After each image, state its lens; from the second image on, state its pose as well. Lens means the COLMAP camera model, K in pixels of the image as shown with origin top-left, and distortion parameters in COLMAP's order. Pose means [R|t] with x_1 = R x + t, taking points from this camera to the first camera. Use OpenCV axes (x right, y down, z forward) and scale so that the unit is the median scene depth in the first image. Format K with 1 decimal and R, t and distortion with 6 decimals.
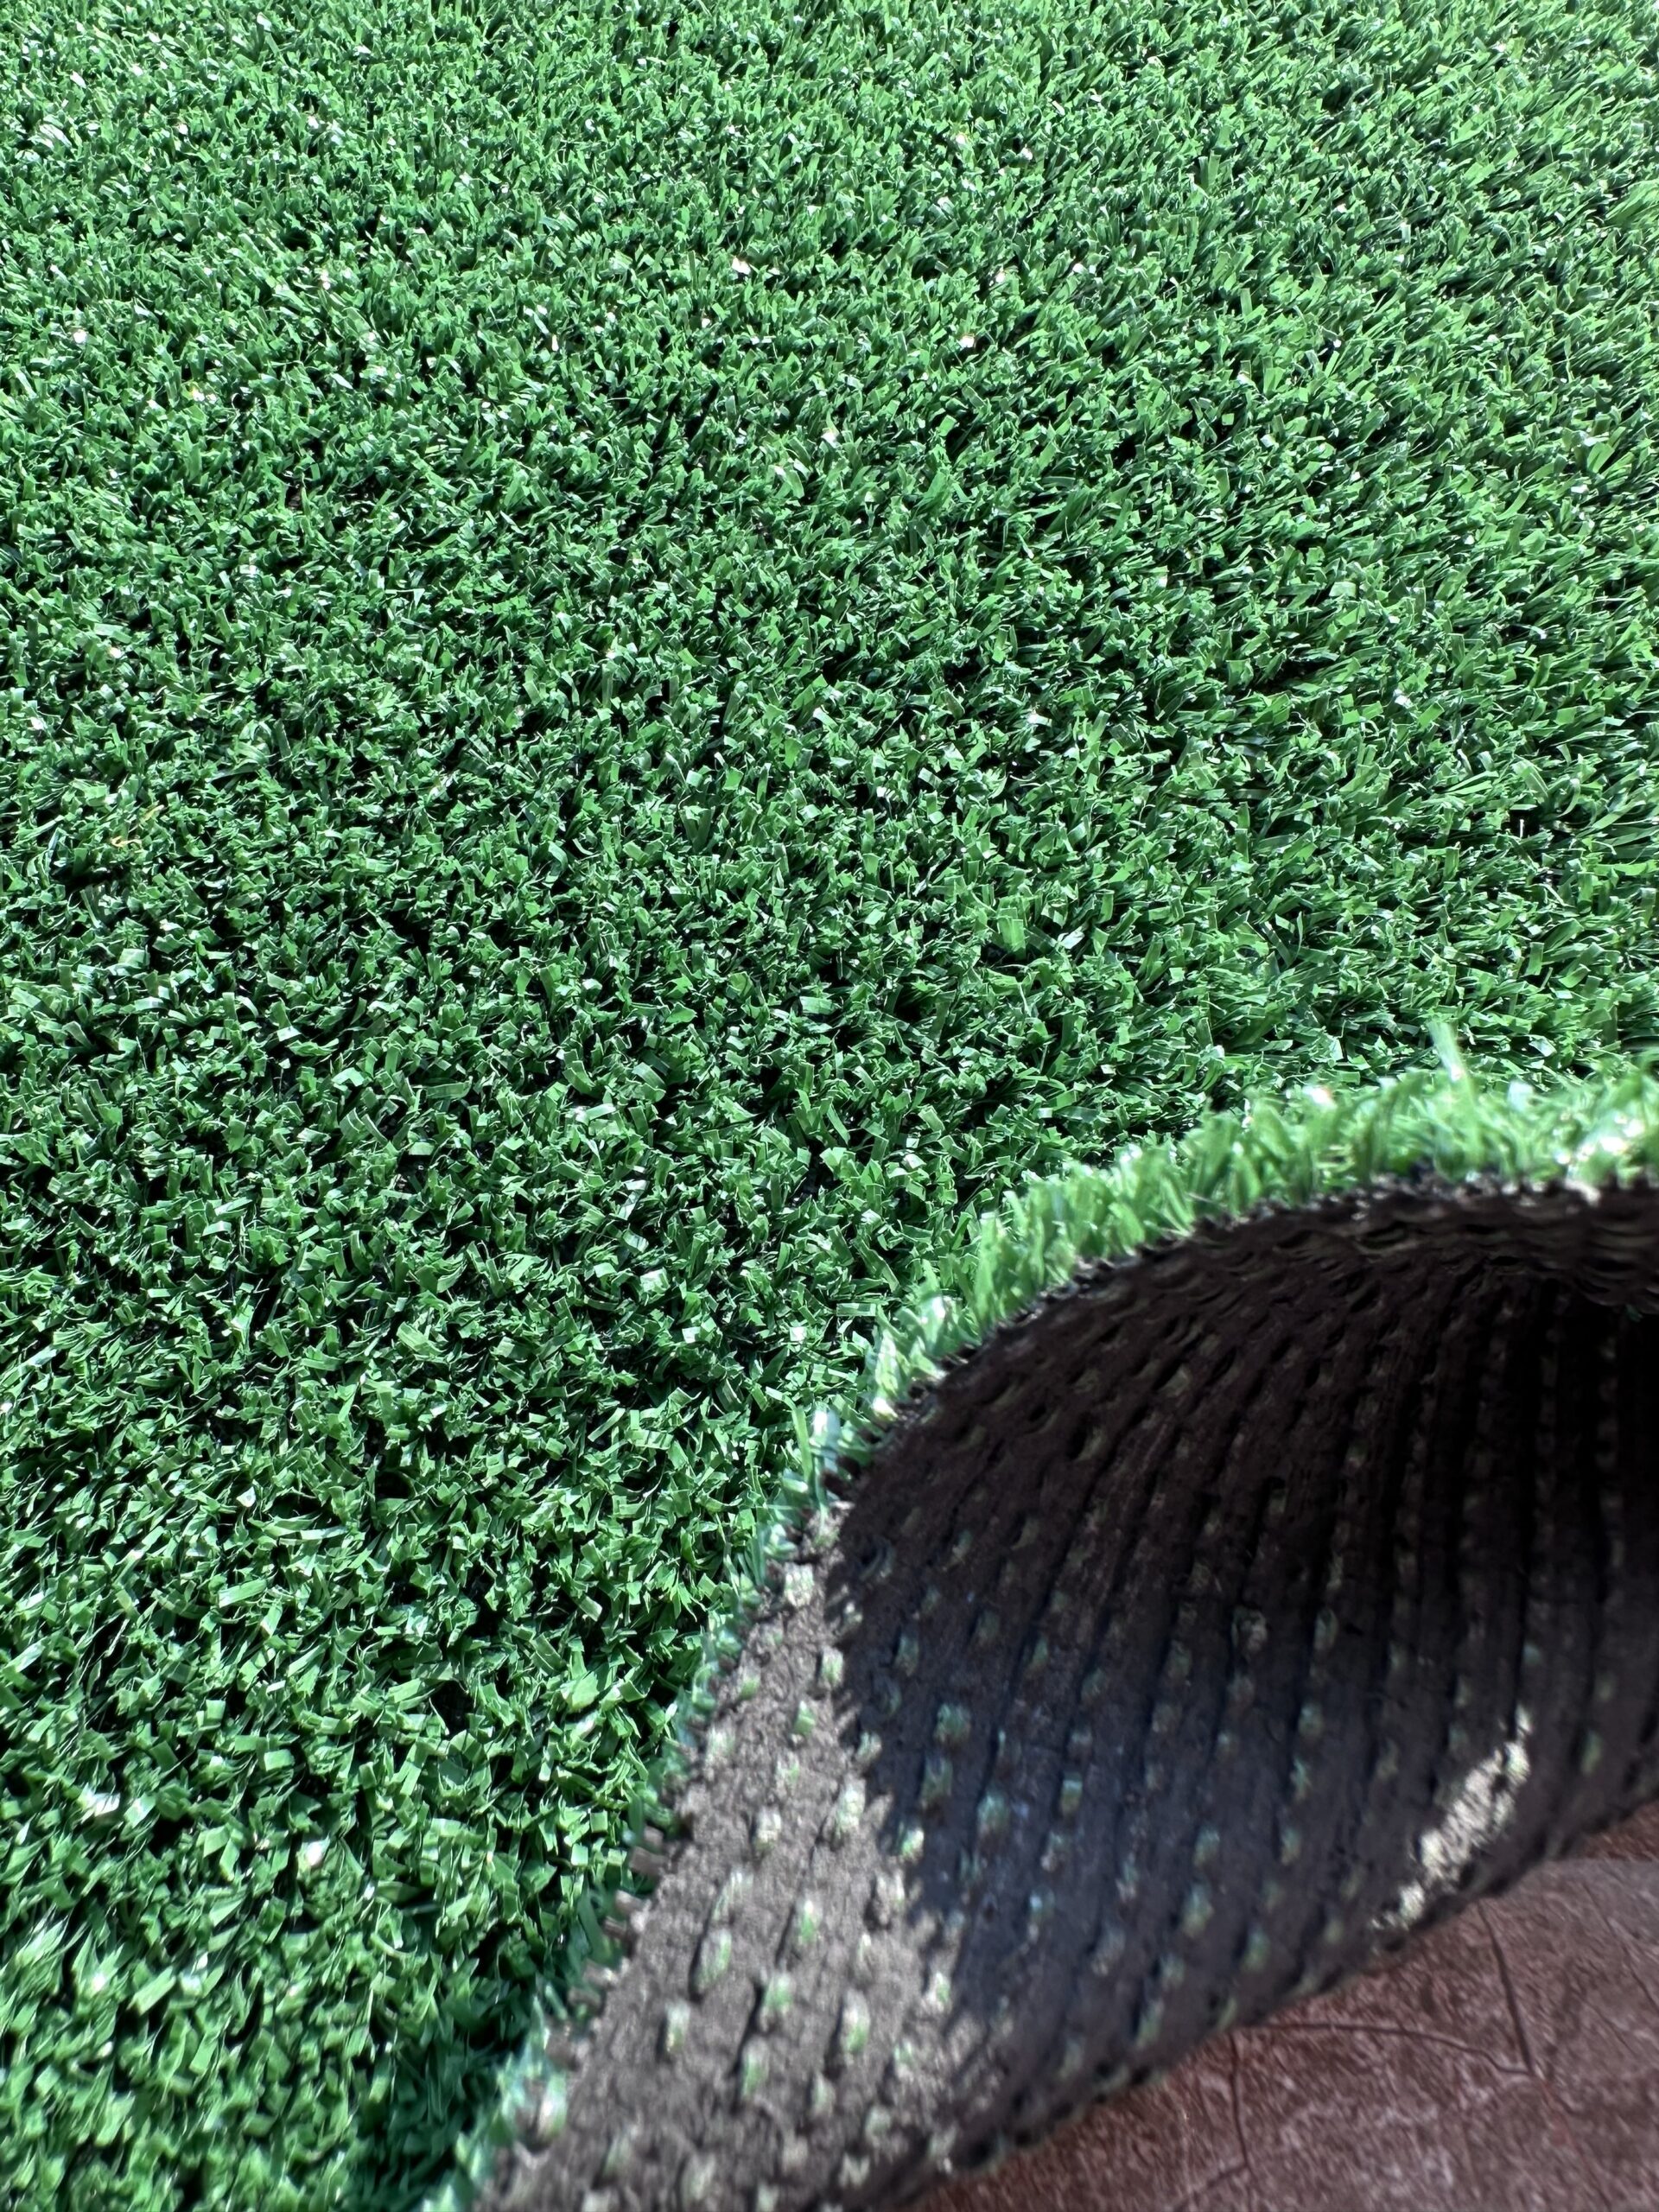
lens RADIAL K [[1673.0, 0, 829.4], [0, 1673.0, 1103.3], [0, 0, 1]] dist [-0.069288, 0.015519]
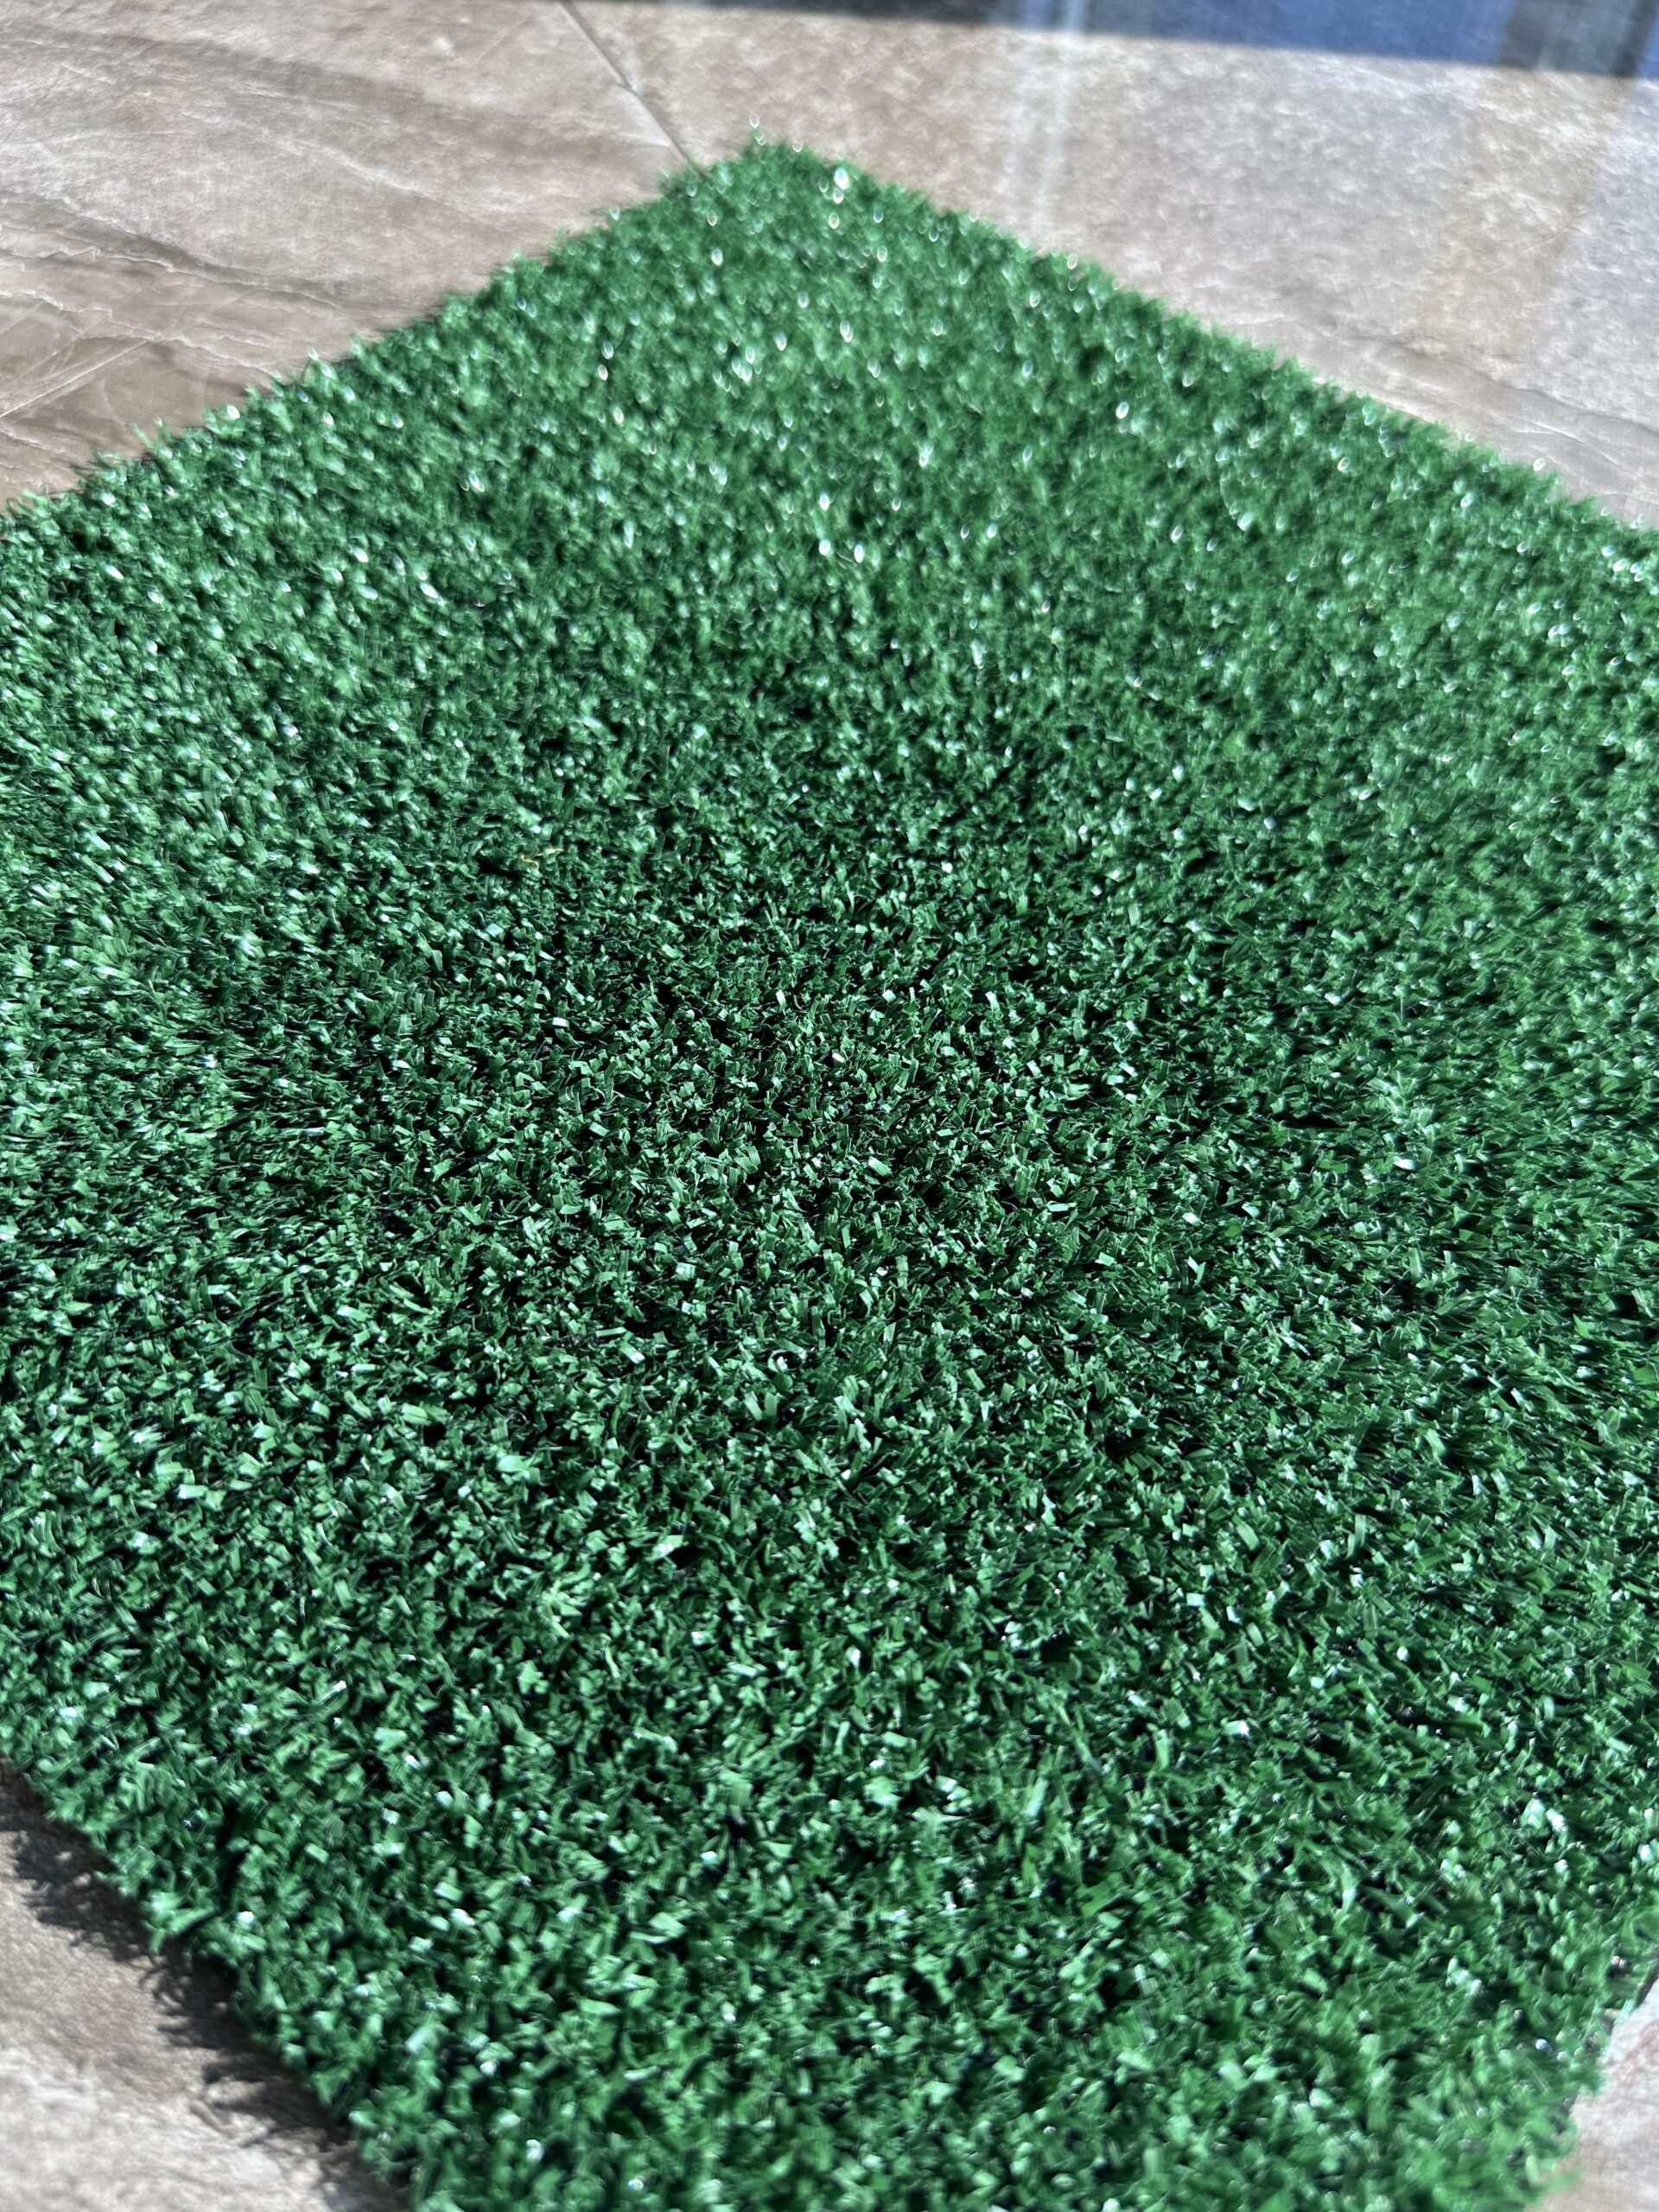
lens RADIAL K [[1673.0, 0, 829.2], [0, 1673.0, 1107.2], [0, 0, 1]] dist [-0.069288, 0.015519]
pose [[0.874350, 0.452984, -0.174116, 0.184534], [-0.472928, 0.875820, -0.096324, 0.056377], [0.108861, 0.166565, 0.980003, -0.436340]]
